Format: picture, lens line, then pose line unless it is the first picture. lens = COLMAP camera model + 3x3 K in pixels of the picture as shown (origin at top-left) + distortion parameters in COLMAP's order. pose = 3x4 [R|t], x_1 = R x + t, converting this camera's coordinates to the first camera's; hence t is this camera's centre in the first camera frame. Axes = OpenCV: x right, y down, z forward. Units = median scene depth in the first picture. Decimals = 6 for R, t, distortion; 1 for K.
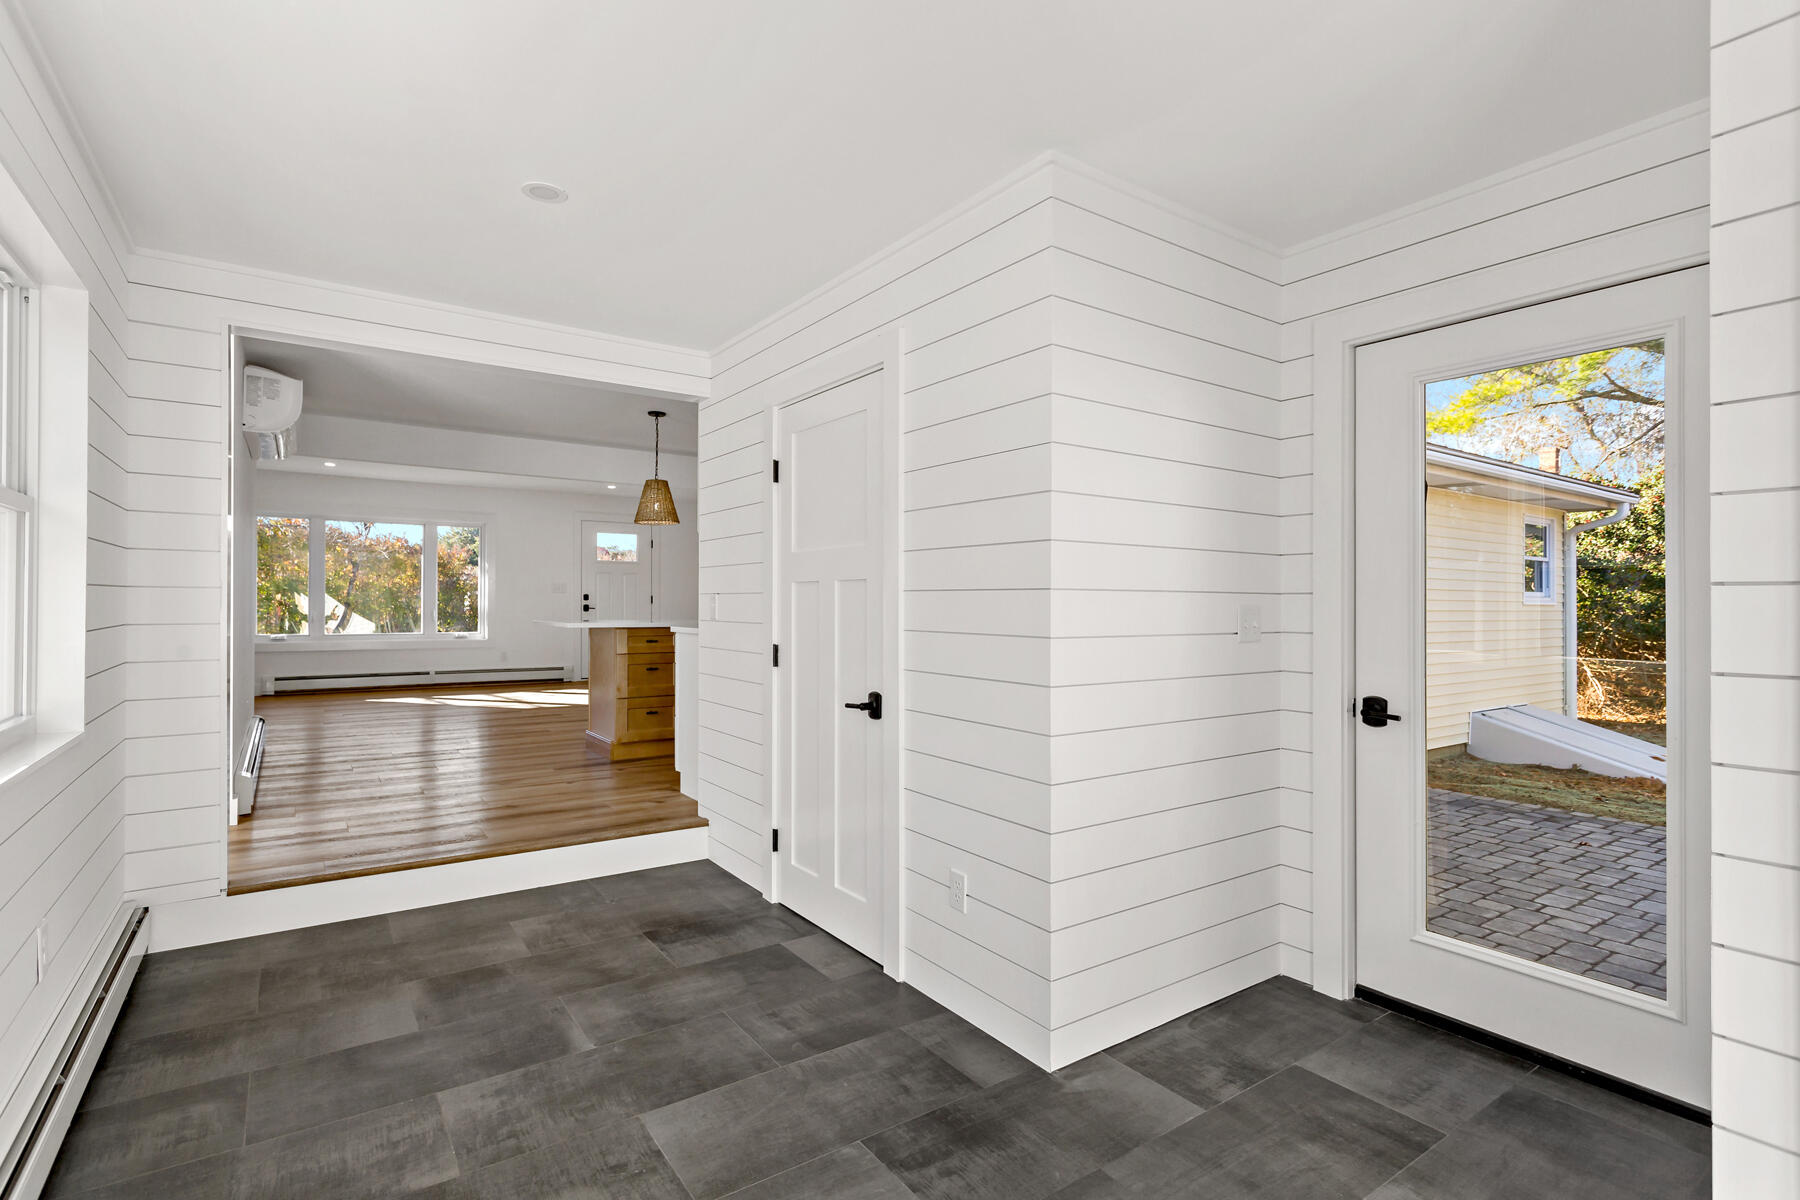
lens RADIAL K [[872.3, 0, 898.5], [0, 872.3, 595.8], [0, 0, 1]] dist [0.000286, 0.000229]
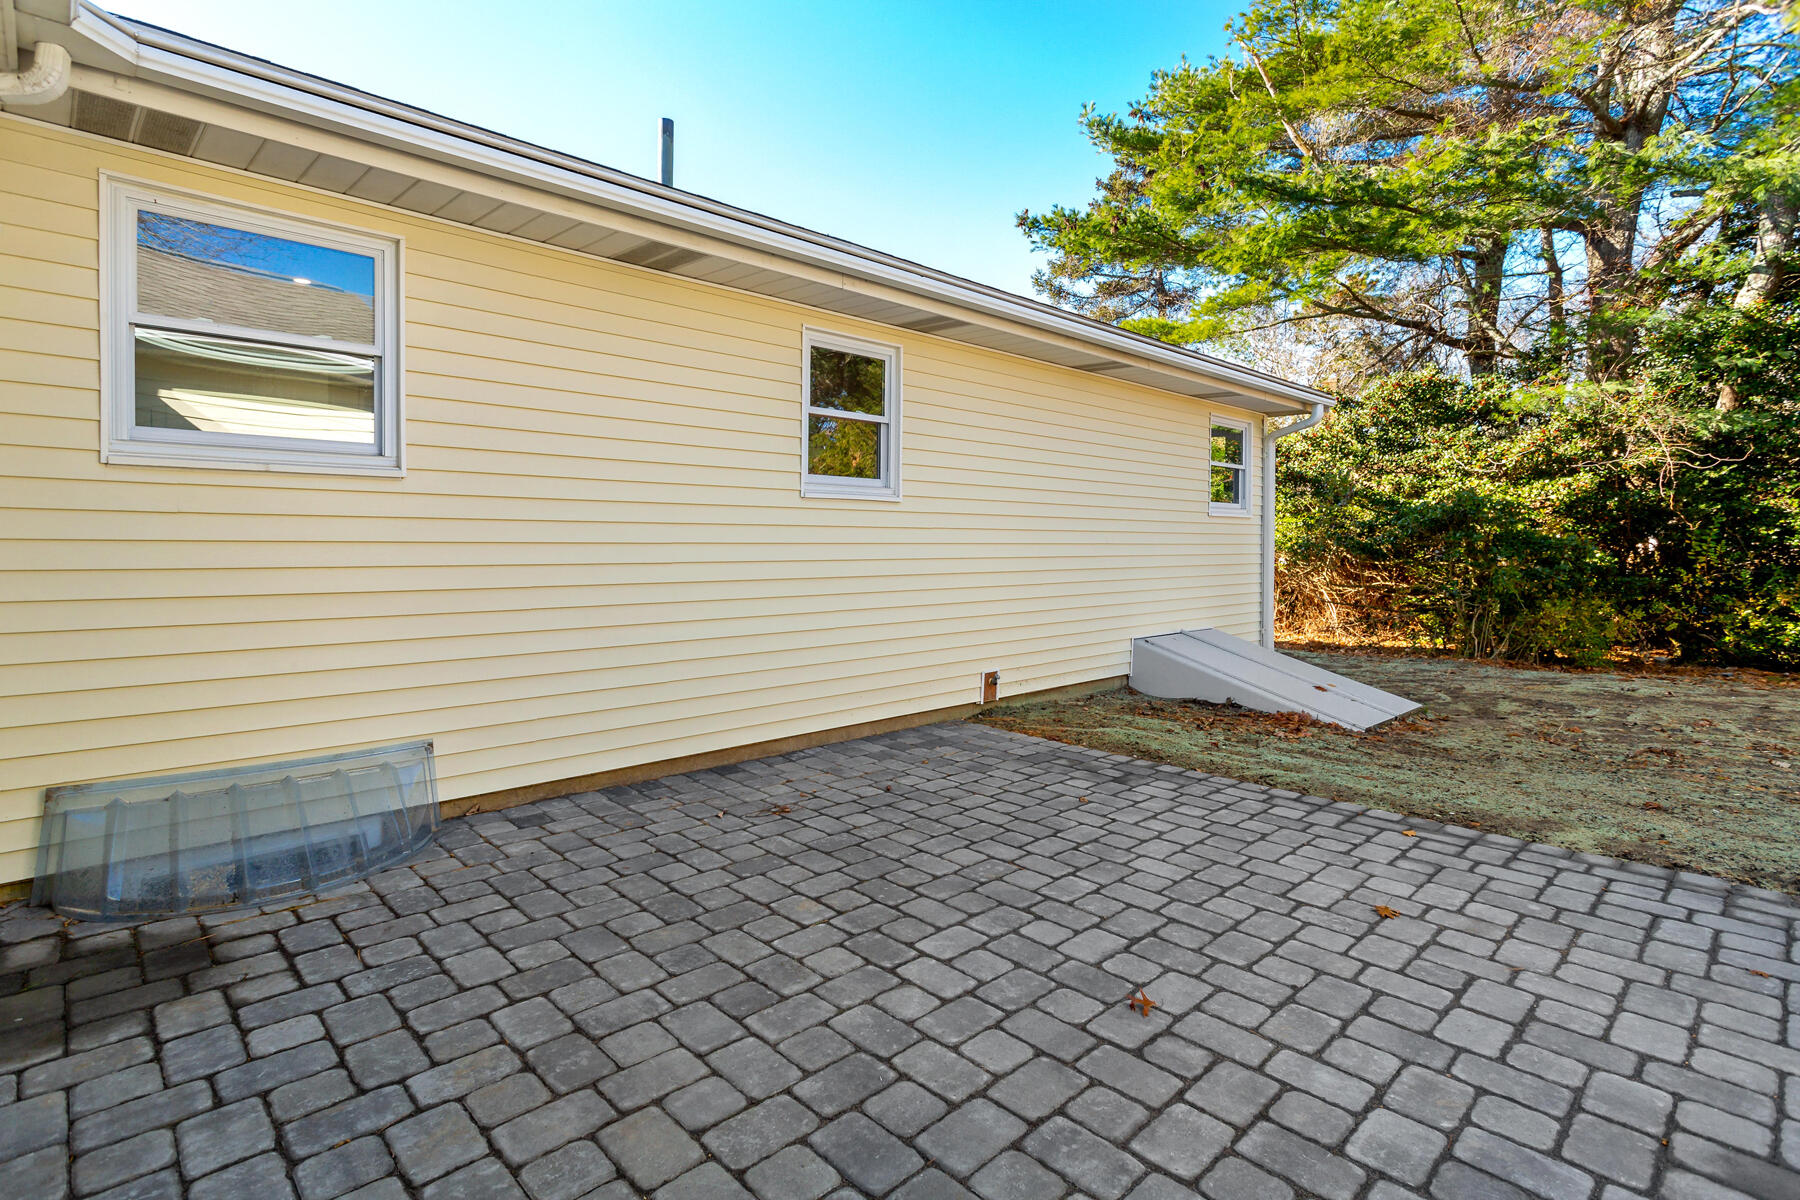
lens RADIAL K [[857.6, 0, 887.3], [0, 857.6, 553.5], [0, 0, 1]] dist [0.000465, 0.000764]
pose [[0.991336, -0.004815, 0.131262, 0.325760], [0.001294, 0.999637, 0.026897, 0.028005], [-0.131344, -0.026494, 0.990983, 0.208525]]
